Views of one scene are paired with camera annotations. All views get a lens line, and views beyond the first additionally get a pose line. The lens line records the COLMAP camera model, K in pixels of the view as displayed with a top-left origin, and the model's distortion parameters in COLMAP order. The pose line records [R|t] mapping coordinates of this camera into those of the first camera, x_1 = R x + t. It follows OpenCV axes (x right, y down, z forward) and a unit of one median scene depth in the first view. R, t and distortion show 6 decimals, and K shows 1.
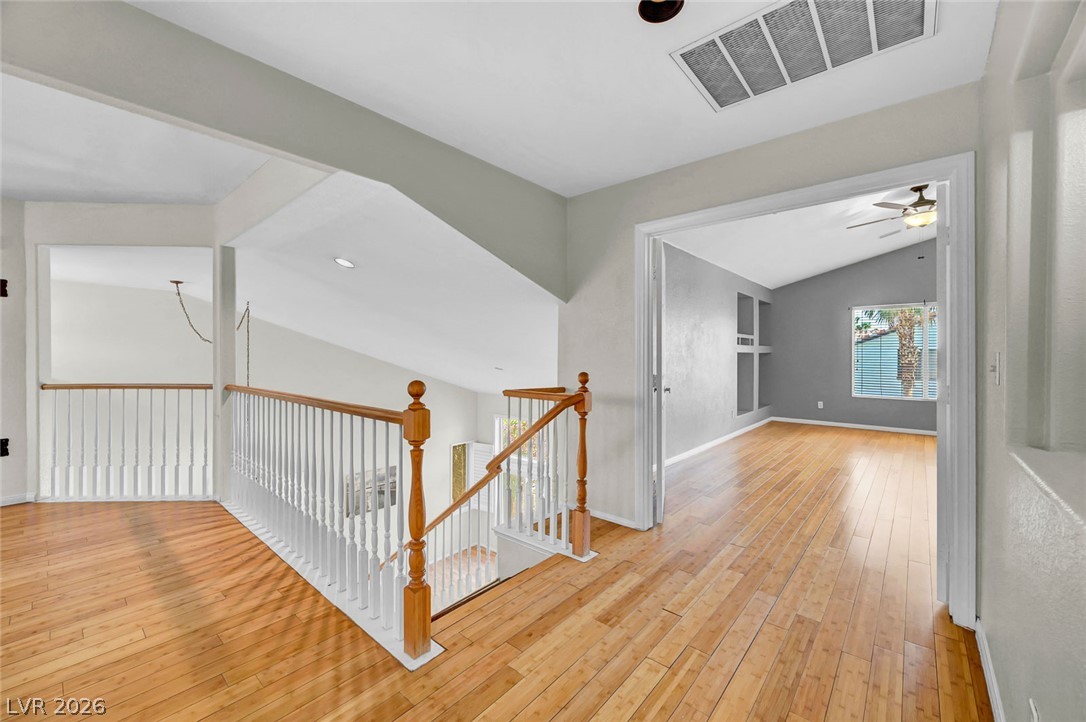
lens RADIAL K [[434.8, 0, 539.1], [0, 434.8, 354.6], [0, 0, 1]] dist [0.000983, 0.001152]
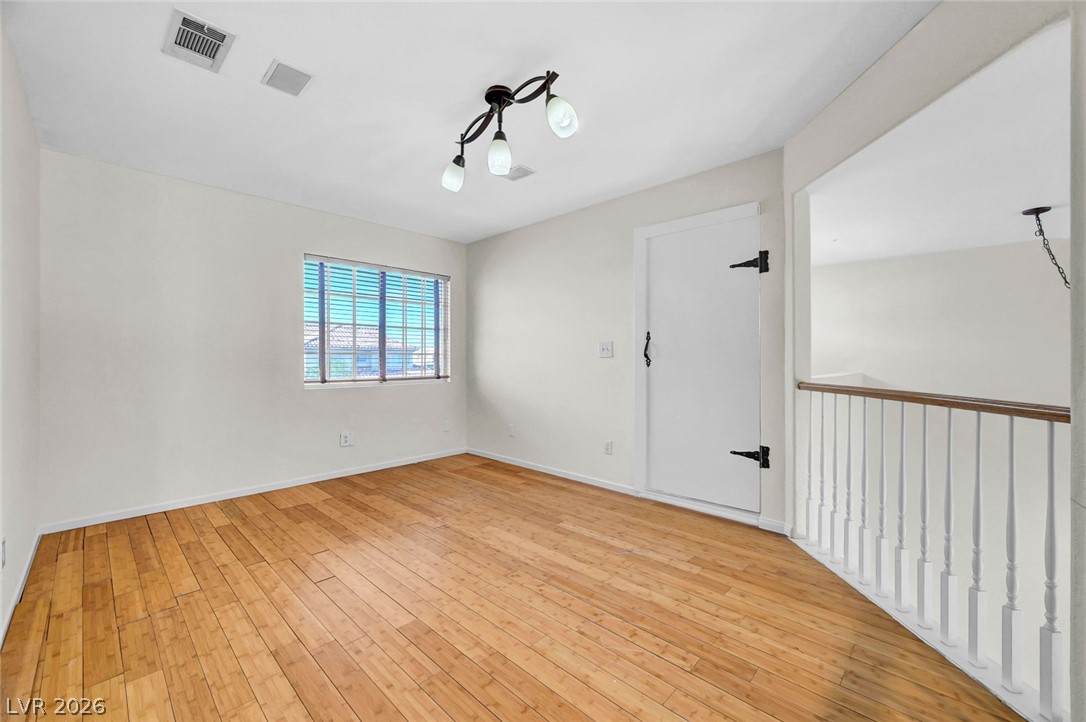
lens RADIAL K [[434.8, 0, 539.7], [0, 434.8, 357.8], [0, 0, 1]] dist [0.000983, 0.001152]
pose [[-0.040074, -0.002011, -0.999195, -0.385463], [-0.003233, 0.999993, -0.001883, 0.029779], [0.999191, 0.003155, -0.040080, 0.590533]]
